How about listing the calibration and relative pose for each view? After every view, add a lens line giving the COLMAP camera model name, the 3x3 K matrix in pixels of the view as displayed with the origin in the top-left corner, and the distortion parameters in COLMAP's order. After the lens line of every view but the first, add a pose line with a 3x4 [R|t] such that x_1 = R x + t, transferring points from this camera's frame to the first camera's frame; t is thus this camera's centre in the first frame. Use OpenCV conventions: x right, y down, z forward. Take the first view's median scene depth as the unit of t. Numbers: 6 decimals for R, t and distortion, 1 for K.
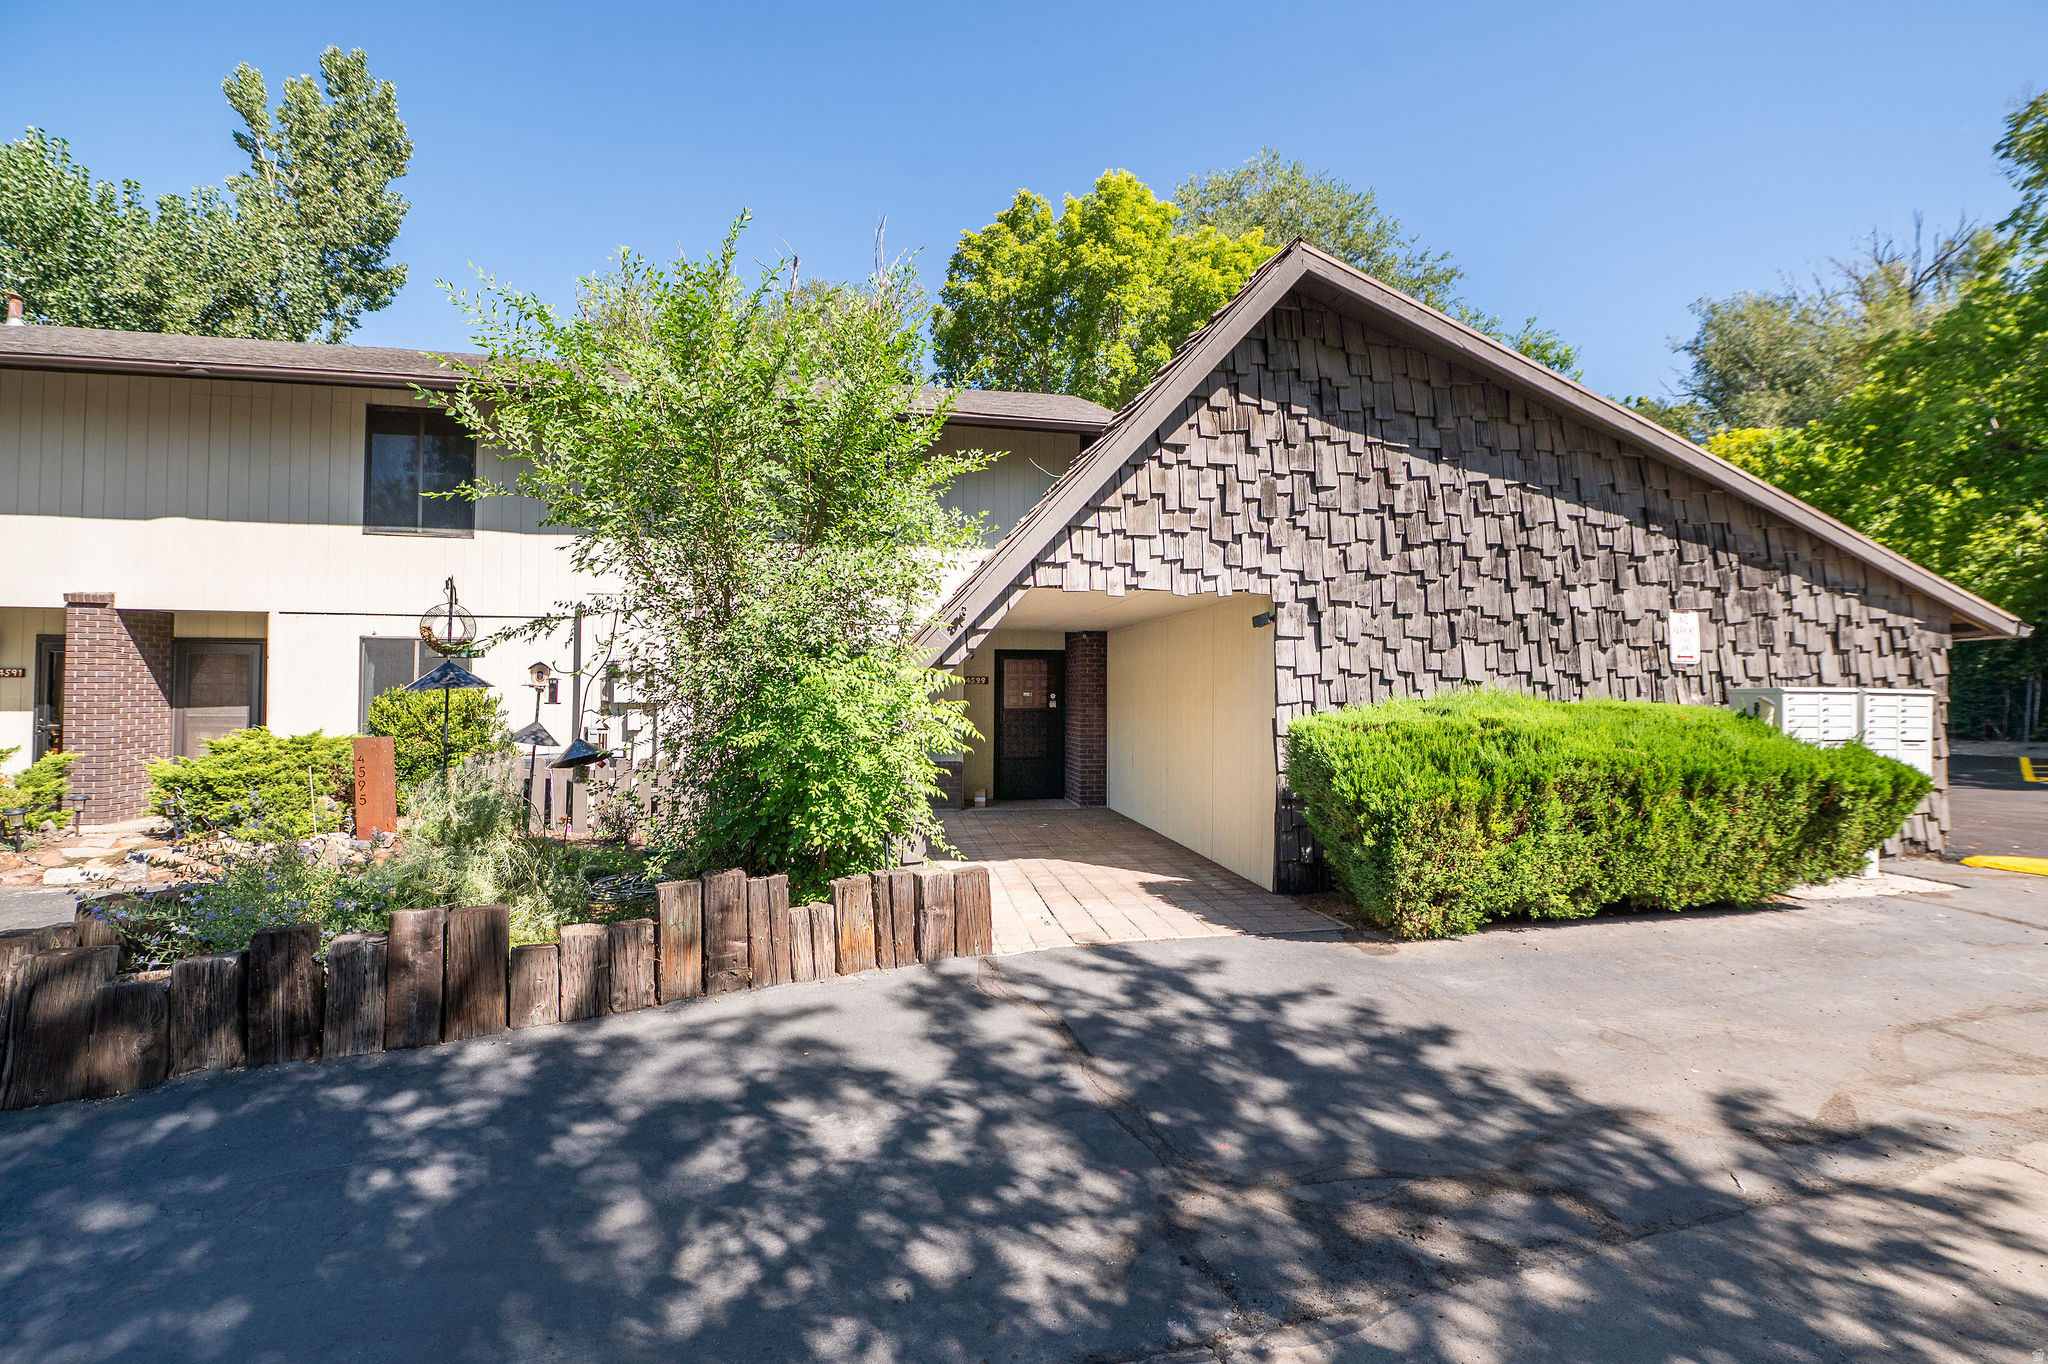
lens RADIAL K [[810.0, 0, 1024.0], [0, 810.0, 682.0], [0, 0, 1]] dist [-0.012746, -0.000023]
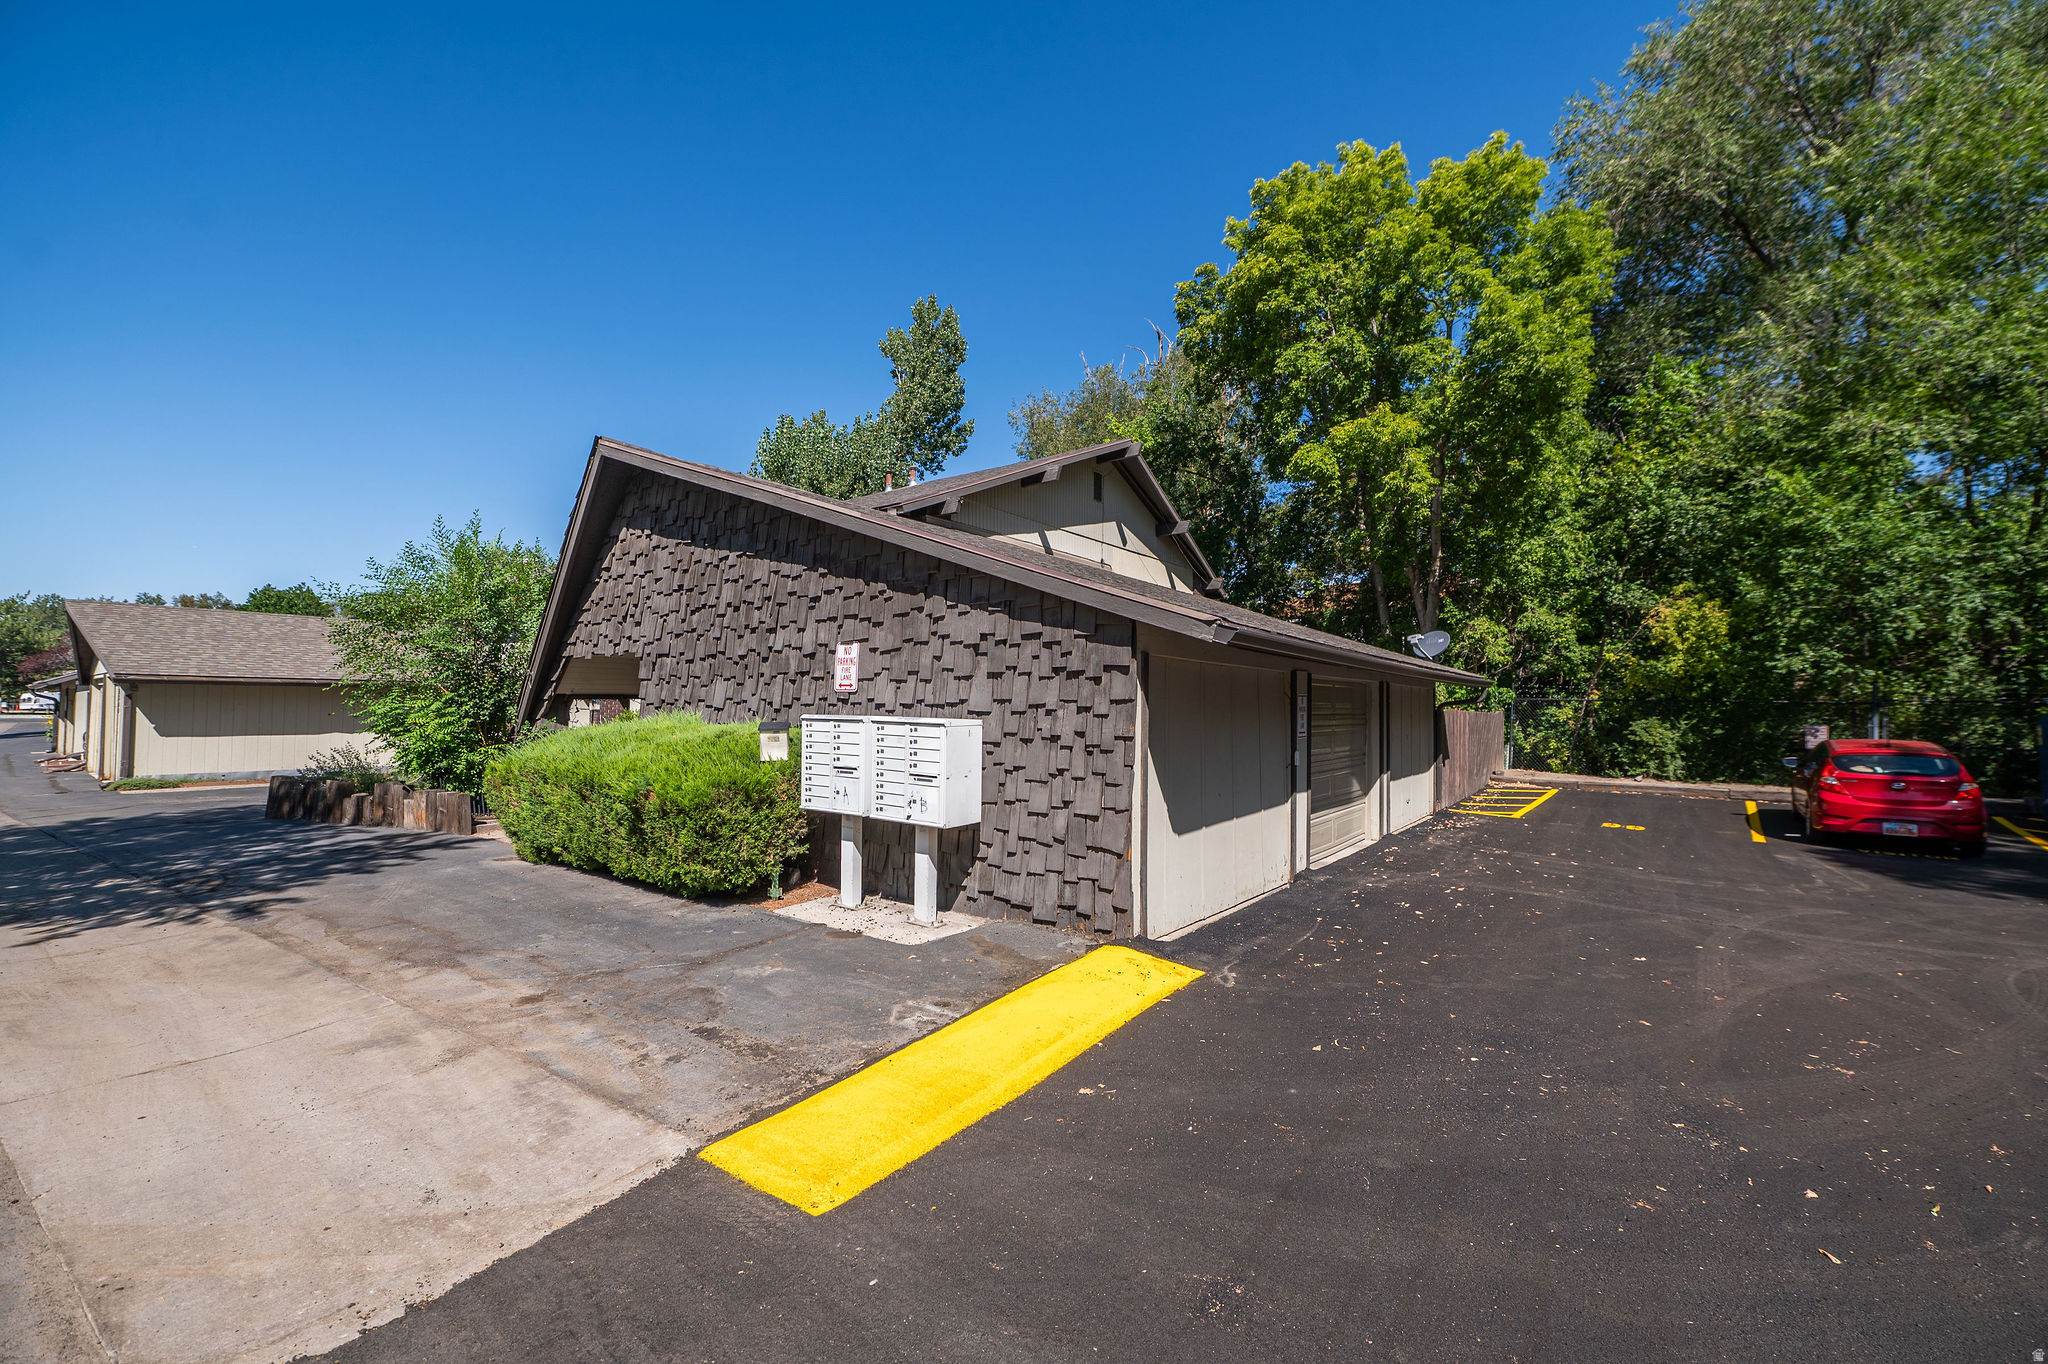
lens RADIAL K [[810.0, 0, 1024.0], [0, 810.0, 682.0], [0, 0, 1]] dist [-0.012746, -0.000023]
pose [[0.682545, -0.024179, -0.730443, 1.795619], [-0.003610, 0.999329, -0.036453, 0.001847], [0.730835, 0.027518, 0.682000, 0.447735]]
